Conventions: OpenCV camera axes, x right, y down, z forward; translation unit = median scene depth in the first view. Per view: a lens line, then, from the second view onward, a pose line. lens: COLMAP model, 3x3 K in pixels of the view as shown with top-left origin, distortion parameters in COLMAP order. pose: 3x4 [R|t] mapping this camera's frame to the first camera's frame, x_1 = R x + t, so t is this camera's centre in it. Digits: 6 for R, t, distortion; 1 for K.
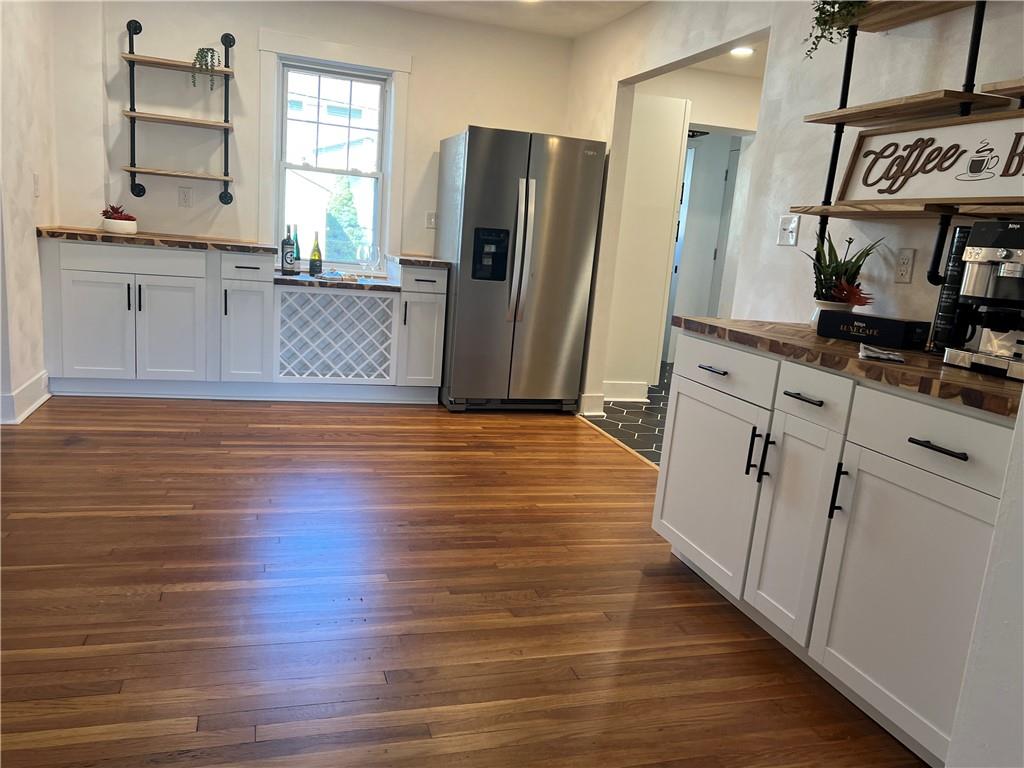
lens RADIAL K [[762.1, 0, 506.6], [0, 762.1, 388.4], [0, 0, 1]] dist [0.065782, -0.071320]
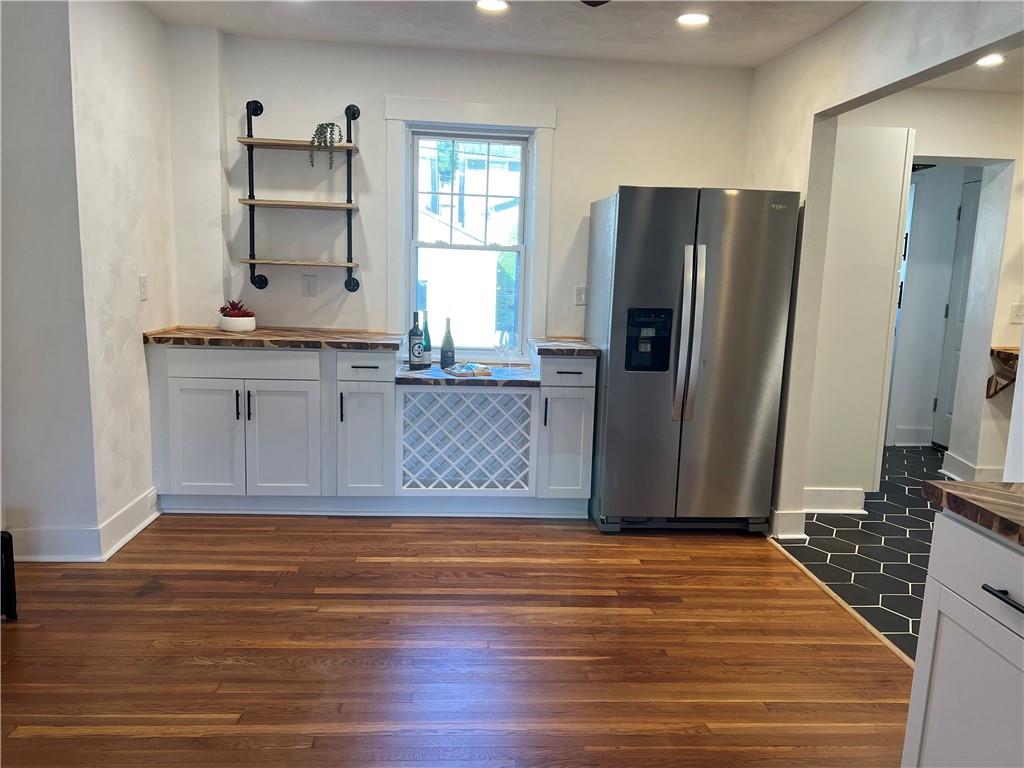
lens RADIAL K [[762.1, 0, 518.1], [0, 762.1, 390.4], [0, 0, 1]] dist [0.065782, -0.071320]
pose [[0.974816, -0.014169, -0.222558, 0.025201], [0.002625, 0.998640, -0.052078, -0.090506], [0.222993, 0.050182, 0.973527, 0.211609]]
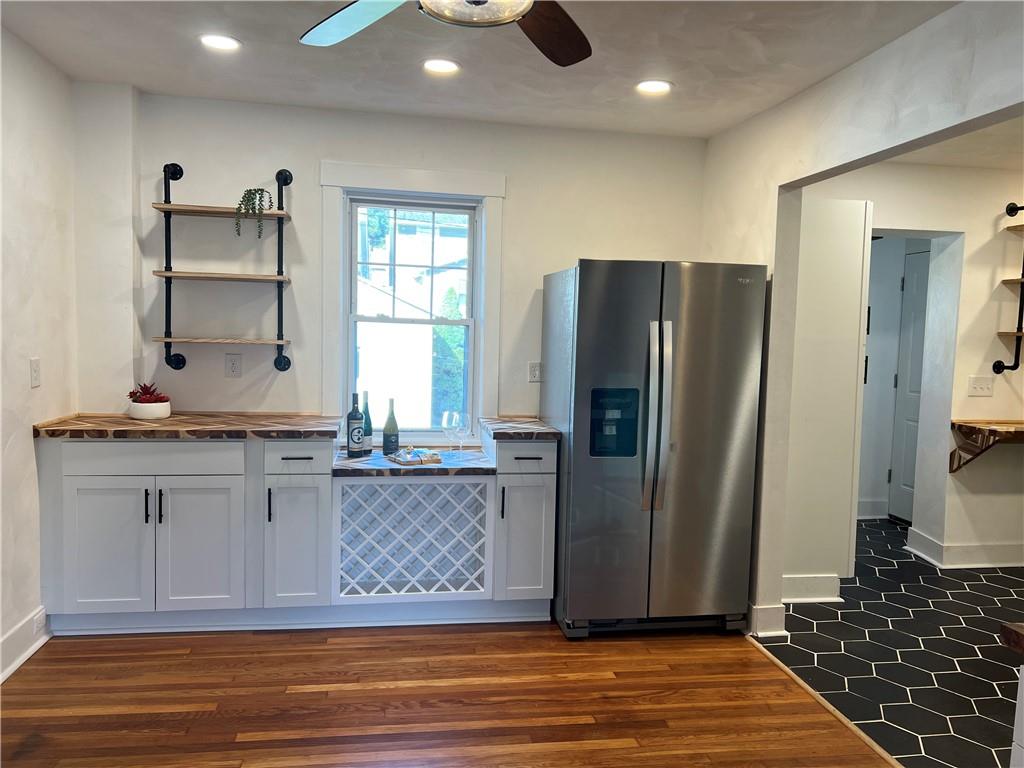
lens RADIAL K [[762.1, 0, 516.3], [0, 762.1, 392.4], [0, 0, 1]] dist [0.065782, -0.071320]
pose [[0.989934, -0.043938, -0.134534, -0.016501], [0.026610, 0.991418, -0.127990, -0.125866], [0.139003, 0.123122, 0.982608, 0.288716]]
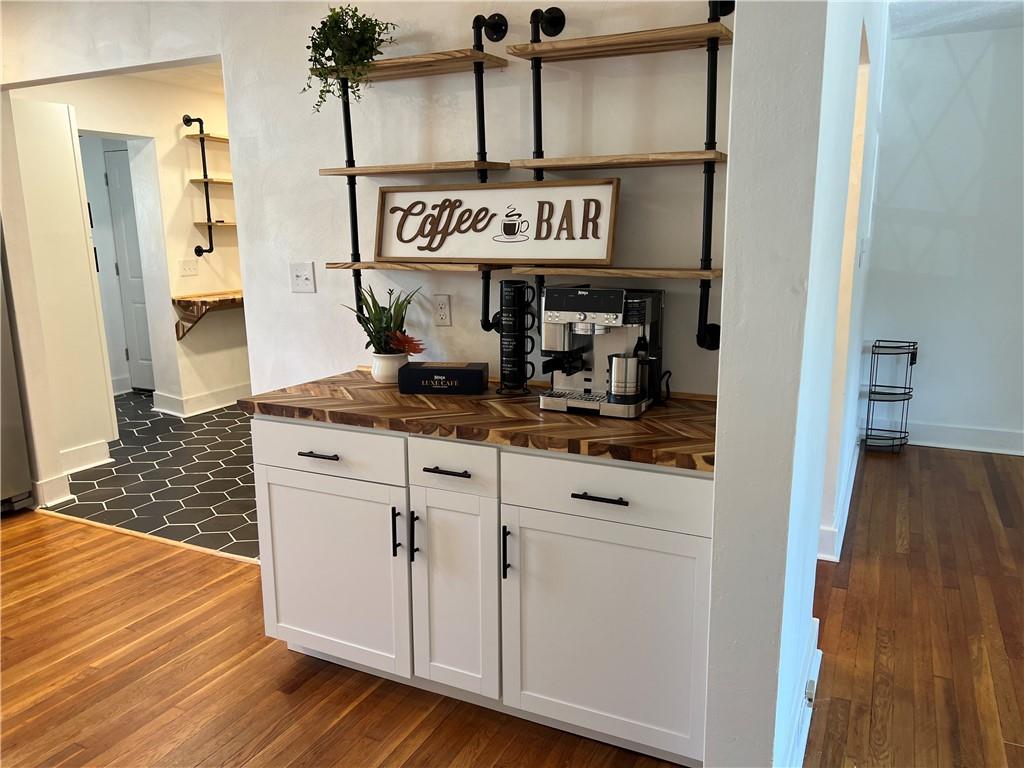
lens RADIAL K [[762.1, 0, 504.1], [0, 762.1, 391.0], [0, 0, 1]] dist [0.065782, -0.071320]
pose [[0.687085, -0.236802, 0.686905, -0.114258], [0.208477, 0.969899, 0.125829, -0.100901], [-0.696026, 0.056748, 0.715771, 0.109203]]
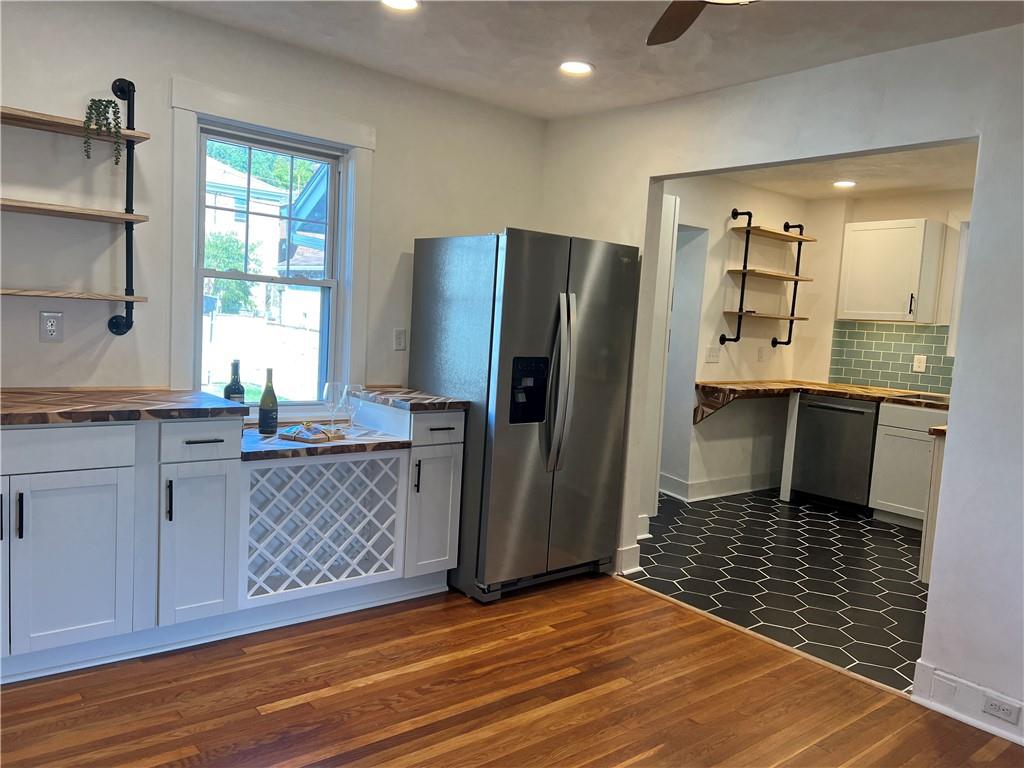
lens RADIAL K [[762.1, 0, 515.4], [0, 762.1, 391.1], [0, 0, 1]] dist [0.065782, -0.071320]
pose [[0.924820, -0.062681, 0.375206, -0.356311], [0.090471, 0.994273, -0.056896, -0.147729], [-0.369491, 0.086563, 0.925194, 0.335175]]
